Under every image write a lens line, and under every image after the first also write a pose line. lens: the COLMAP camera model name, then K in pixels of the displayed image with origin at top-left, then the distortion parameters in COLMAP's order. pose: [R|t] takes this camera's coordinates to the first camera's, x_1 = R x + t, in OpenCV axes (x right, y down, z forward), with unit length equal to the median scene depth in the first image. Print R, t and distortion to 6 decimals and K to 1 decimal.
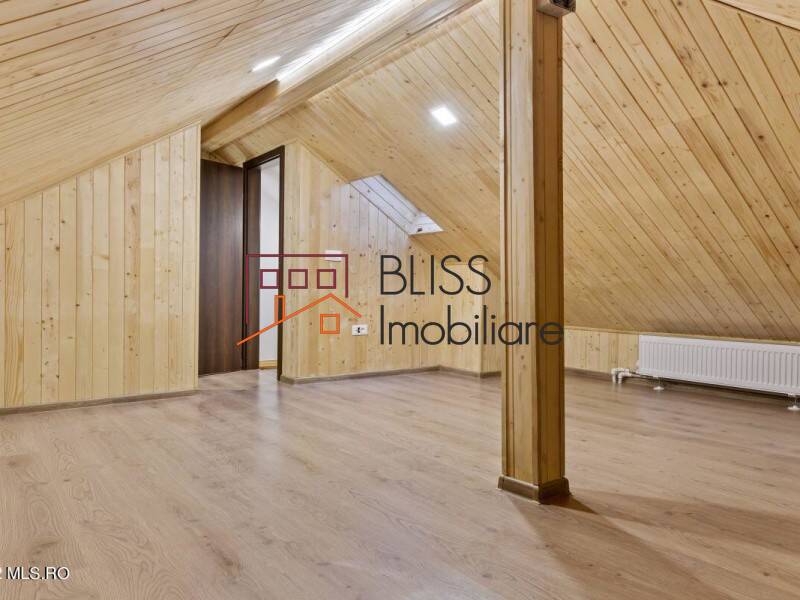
lens RADIAL K [[598.1, 0, 393.8], [0, 598.1, 296.7], [0, 0, 1]] dist [0.005439, -0.003949]
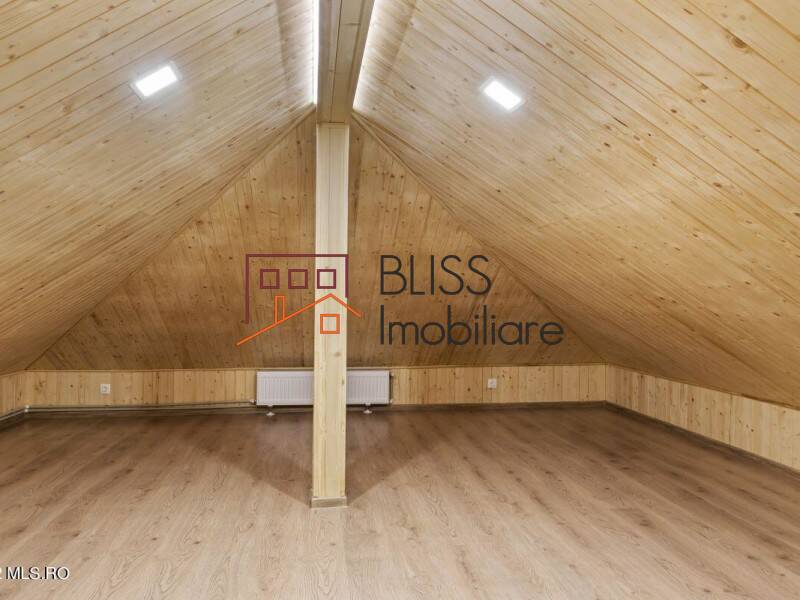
lens RADIAL K [[601.0, 0, 399.4], [0, 601.0, 306.0], [0, 0, 1]] dist [0.017016, -0.005757]
pose [[-0.889833, -0.018457, 0.455912, -0.548950], [-0.006467, 0.999591, 0.027845, -0.181864], [-0.456240, 0.021829, -0.889589, 2.120522]]
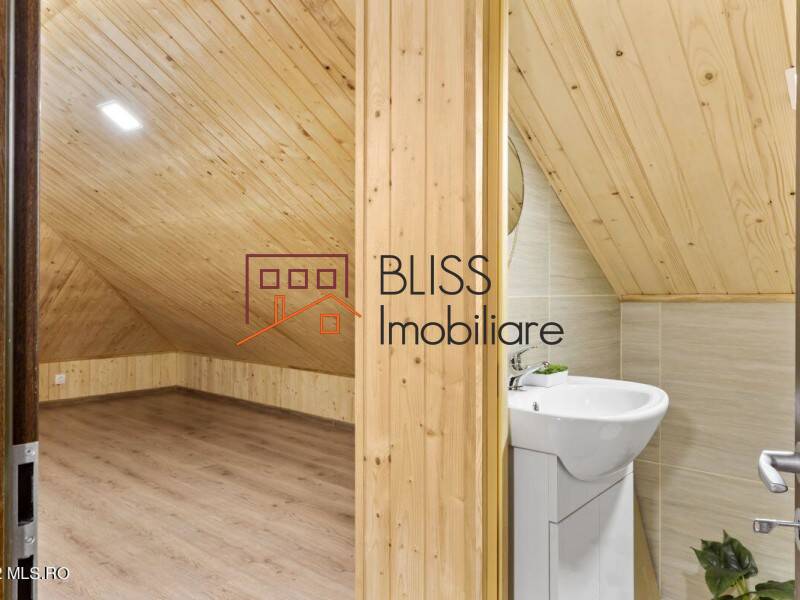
lens RADIAL K [[598.1, 0, 393.8], [0, 598.1, 296.7], [0, 0, 1]] dist [0.005439, -0.003949]
pose [[-0.971899, -0.015252, -0.234905, -0.490554], [-0.019114, 0.999717, 0.014175, -0.183256], [0.234623, 0.018267, -0.971915, 2.378033]]
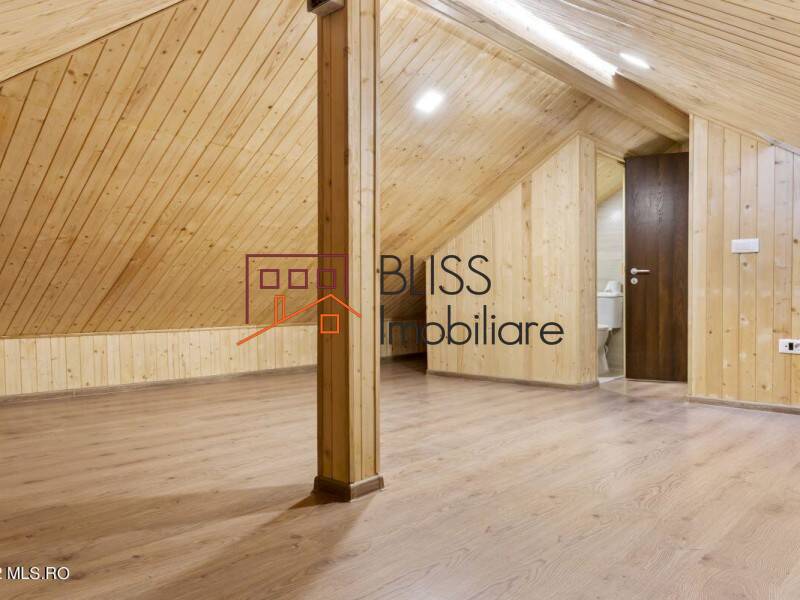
lens RADIAL K [[615.4, 0, 400.0], [0, 615.4, 300.0], [0, 0, 1]] dist [-0.004151, -0.002145]
pose [[0.215694, 0.007140, -0.976435, 1.206594], [-0.010398, 0.999933, 0.005015, 0.002679], [0.976406, 0.009071, 0.215754, 0.828110]]
